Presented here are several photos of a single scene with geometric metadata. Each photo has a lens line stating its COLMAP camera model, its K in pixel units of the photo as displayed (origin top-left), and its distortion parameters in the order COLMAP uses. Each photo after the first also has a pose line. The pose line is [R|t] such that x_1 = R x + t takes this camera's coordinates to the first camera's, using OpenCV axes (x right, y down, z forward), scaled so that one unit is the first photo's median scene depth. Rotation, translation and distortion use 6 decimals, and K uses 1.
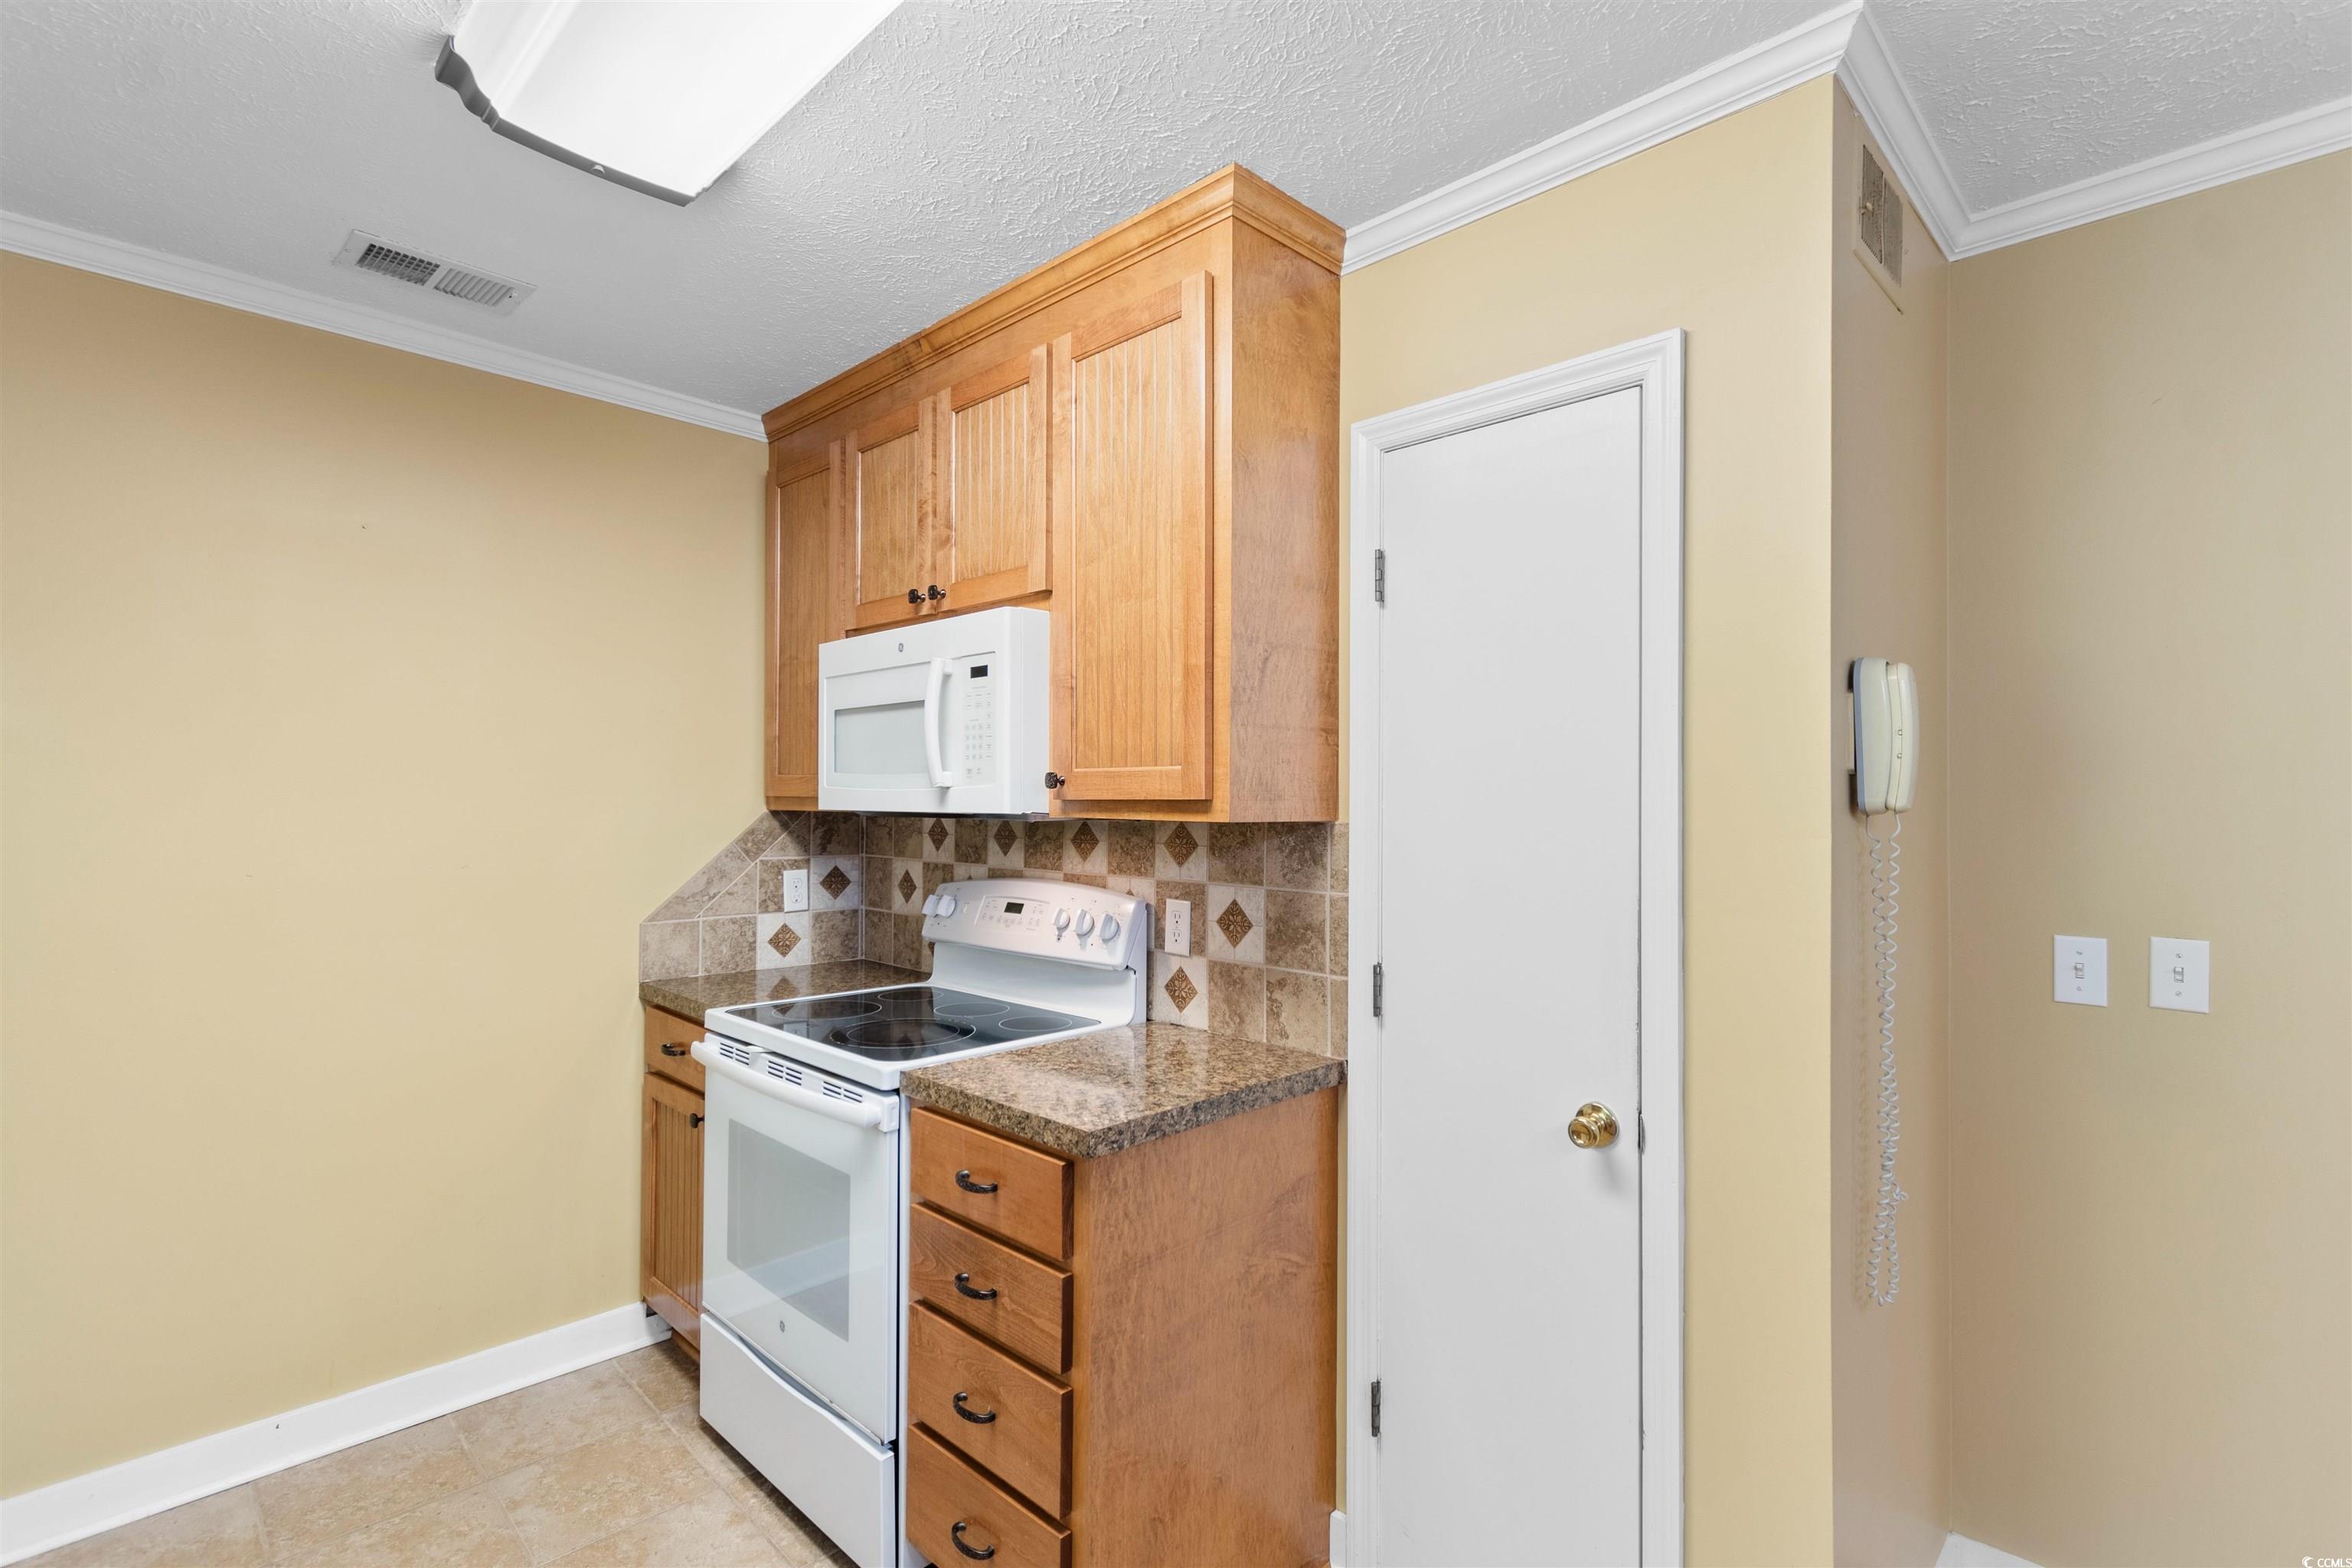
lens RADIAL K [[1062.6, 0, 1179.2], [0, 1062.6, 793.1], [0, 0, 1]] dist [0.007737, -0.003571]
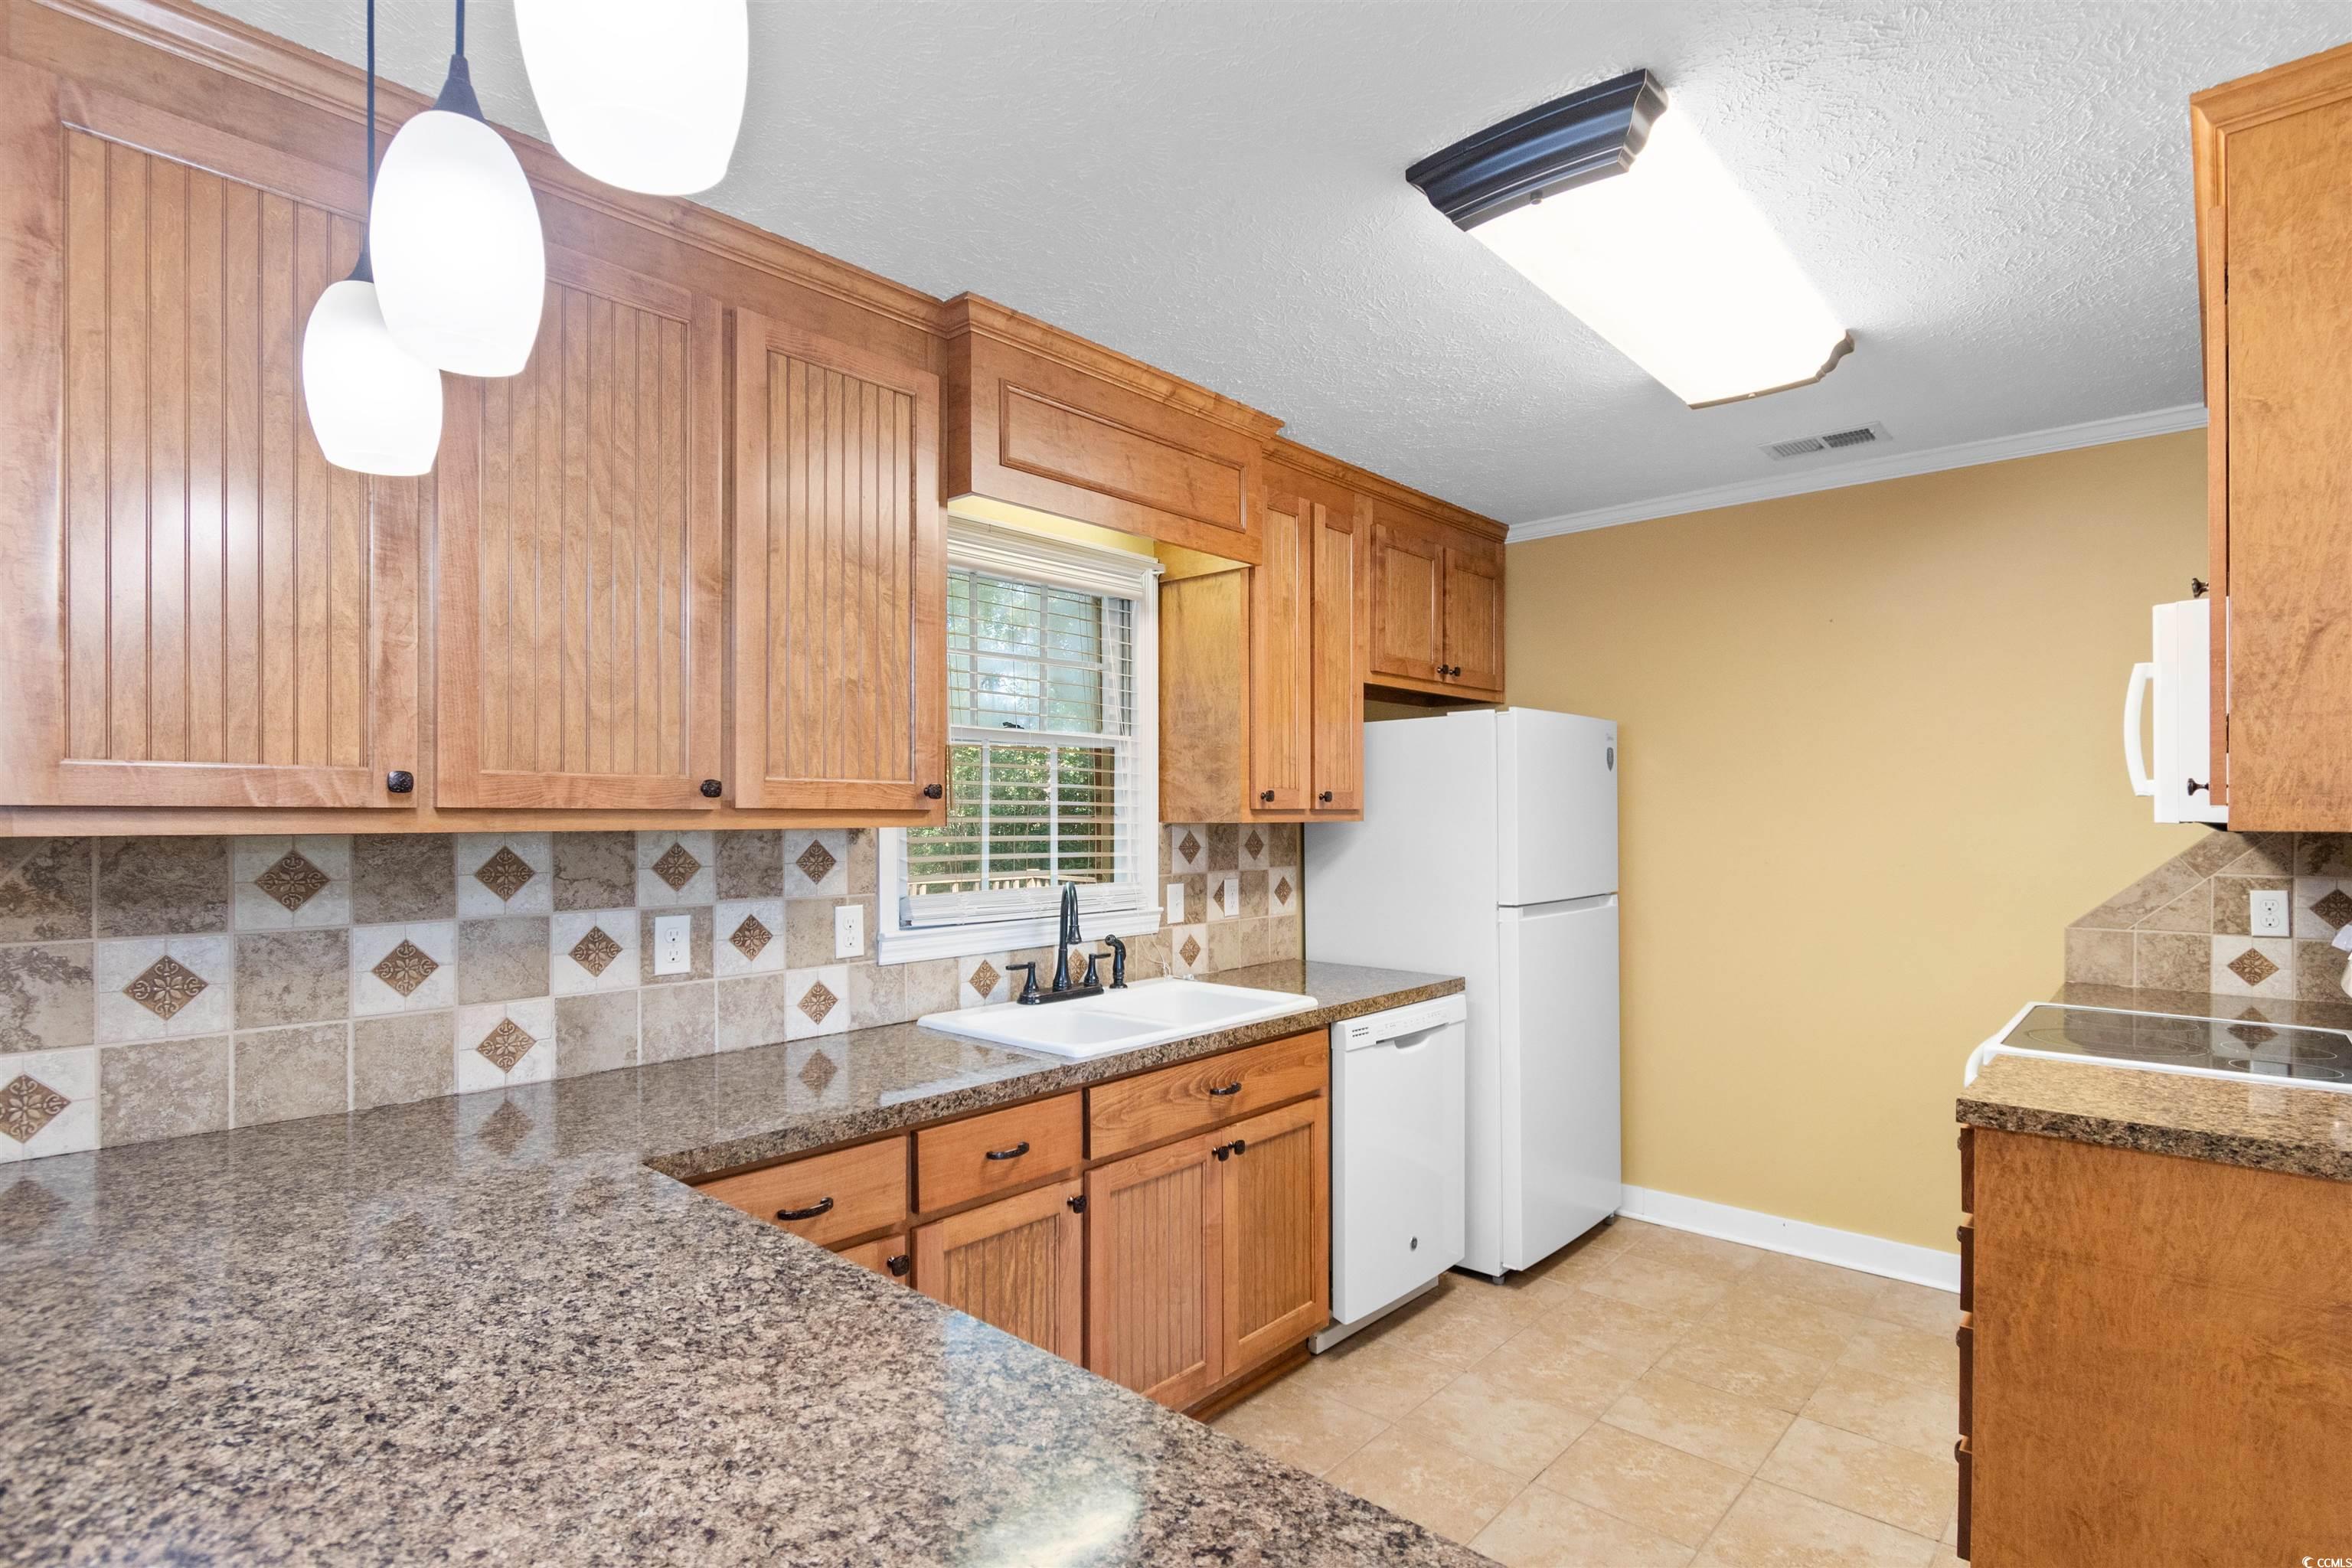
lens RADIAL K [[1139.2, 0, 1172.4], [0, 1139.2, 815.8], [0, 0, 1]] dist [-0.008984, -0.002602]
pose [[0.030210, -0.006006, -0.999526, 0.787020], [0.009863, 0.999935, -0.005710, 0.009572], [0.999495, -0.009686, 0.030268, 0.085783]]
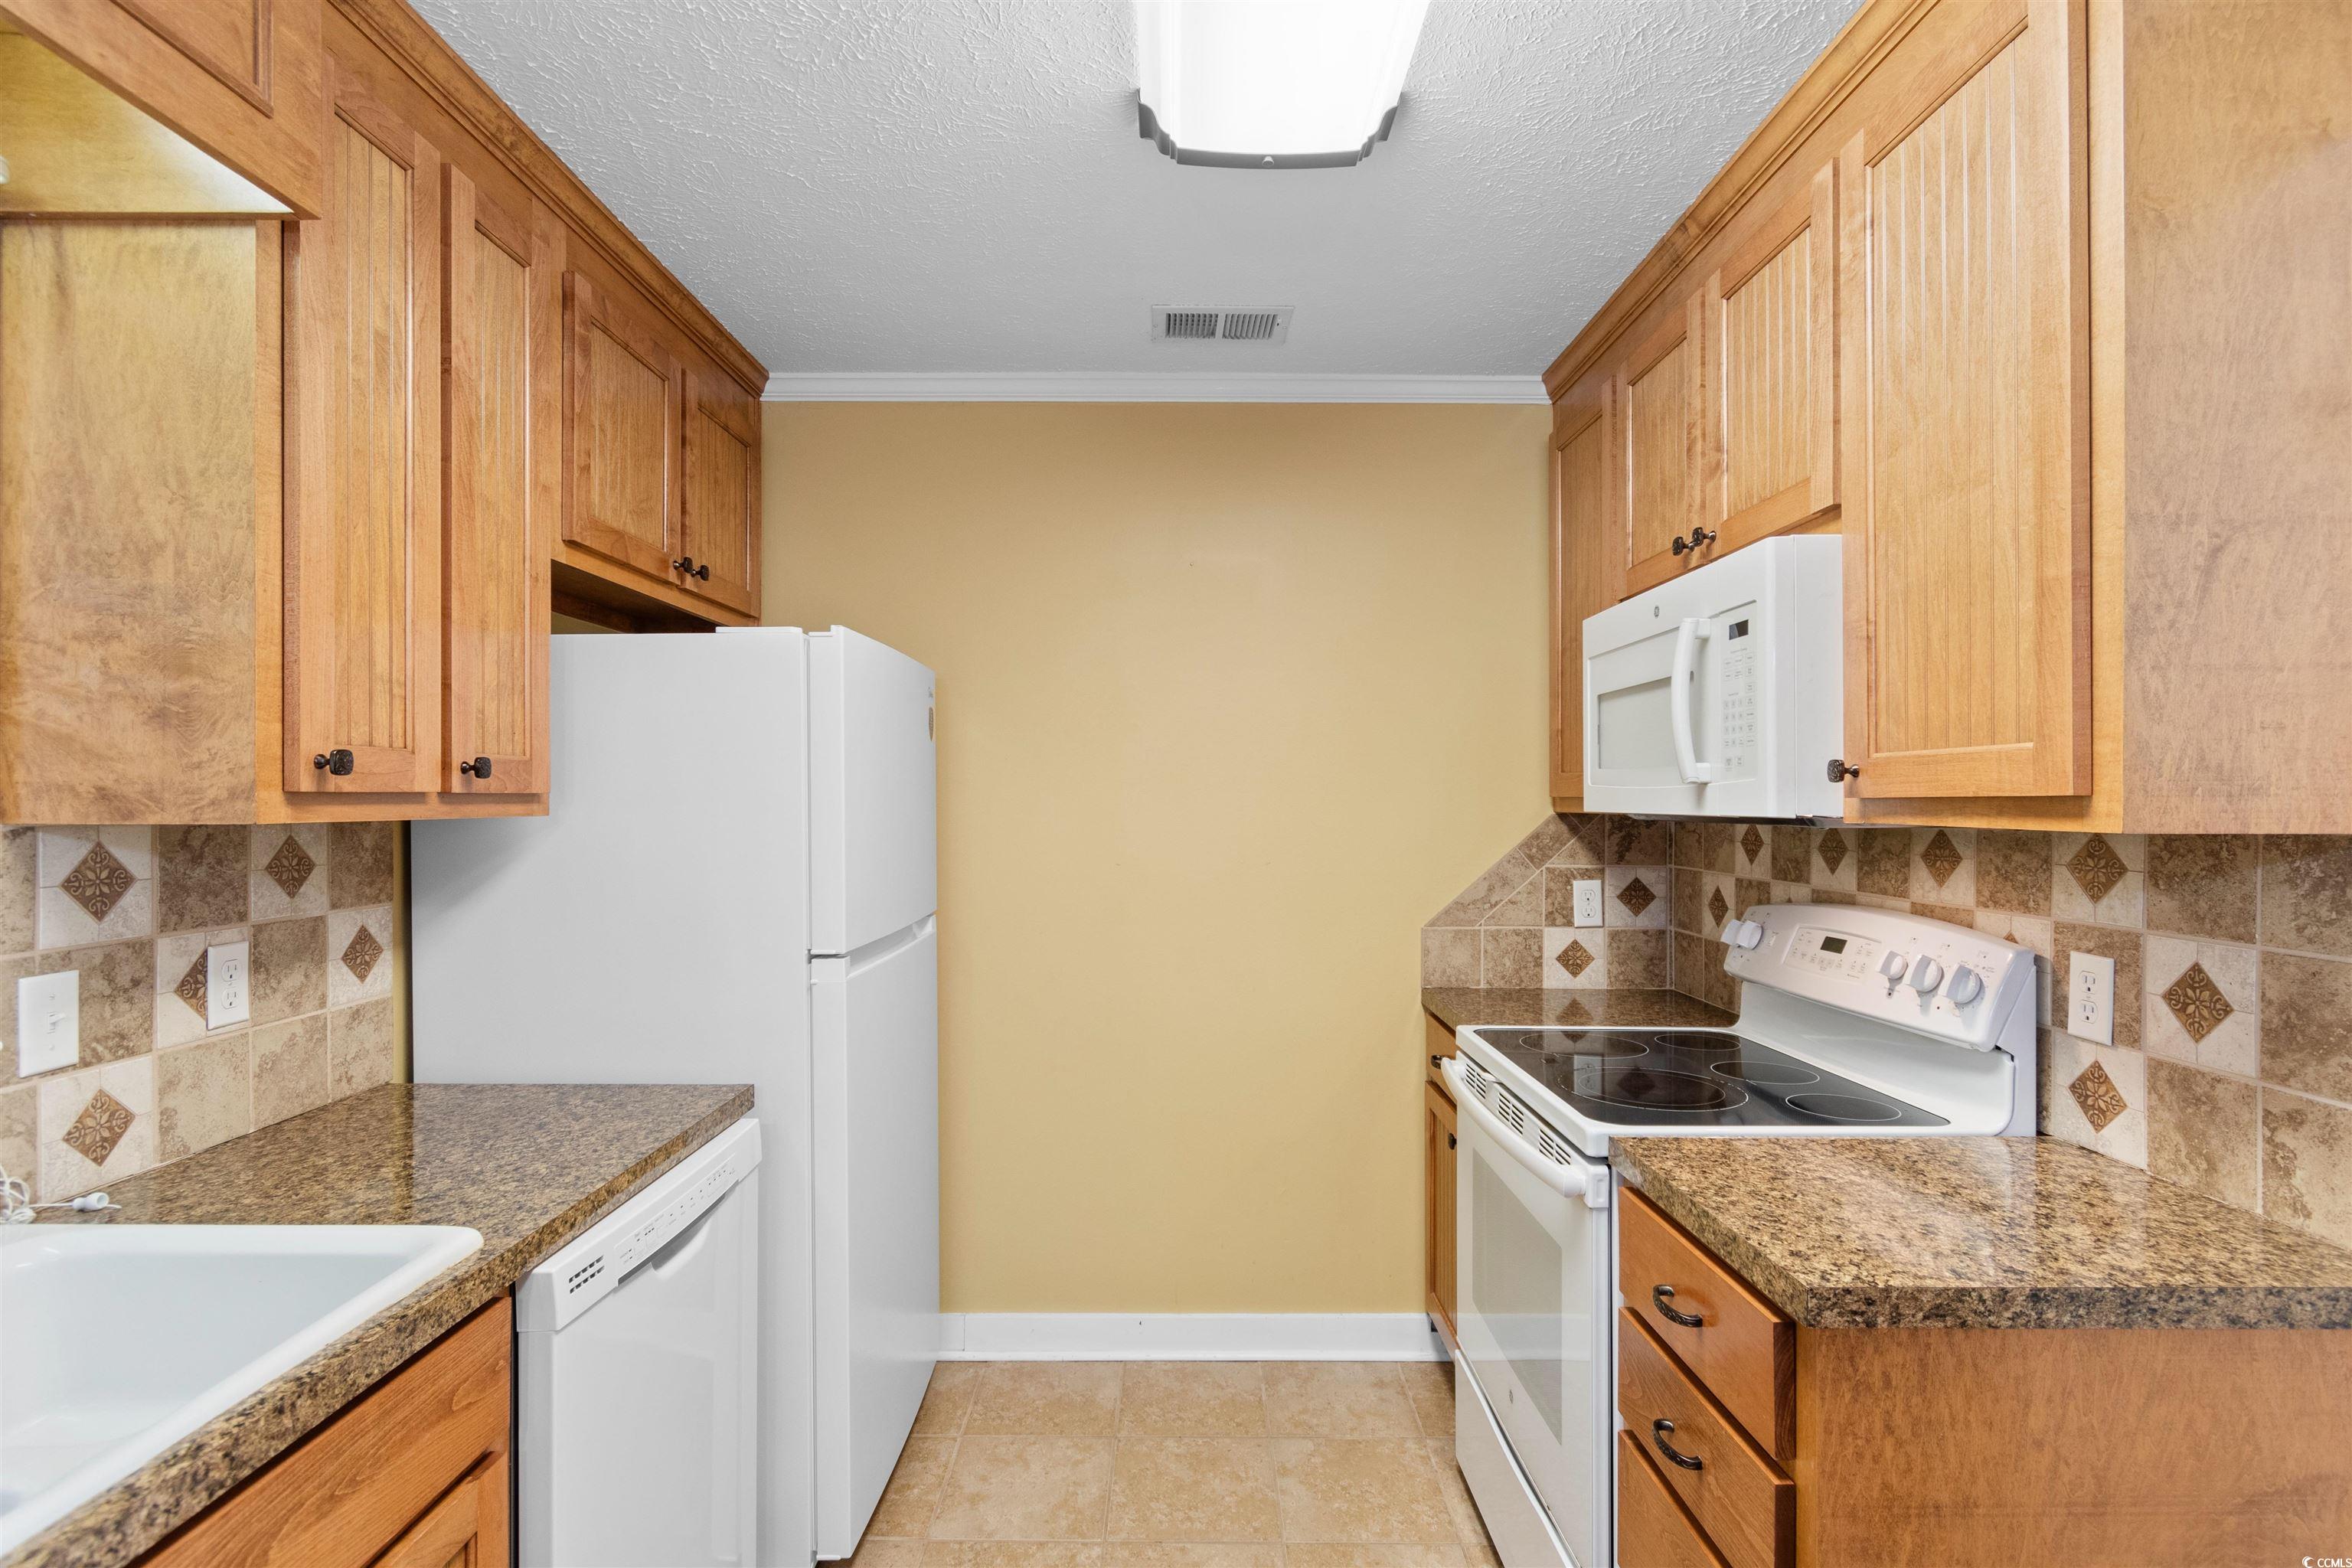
lens RADIAL K [[1134.6, 0, 1180.5], [0, 1134.6, 800.9], [0, 0, 1]] dist [0.001054, -0.002343]
pose [[0.698036, -0.005631, -0.716040, 0.110835], [0.010057, 0.999948, 0.001941, 0.002084], [0.715992, -0.008557, 0.698056, 0.148911]]
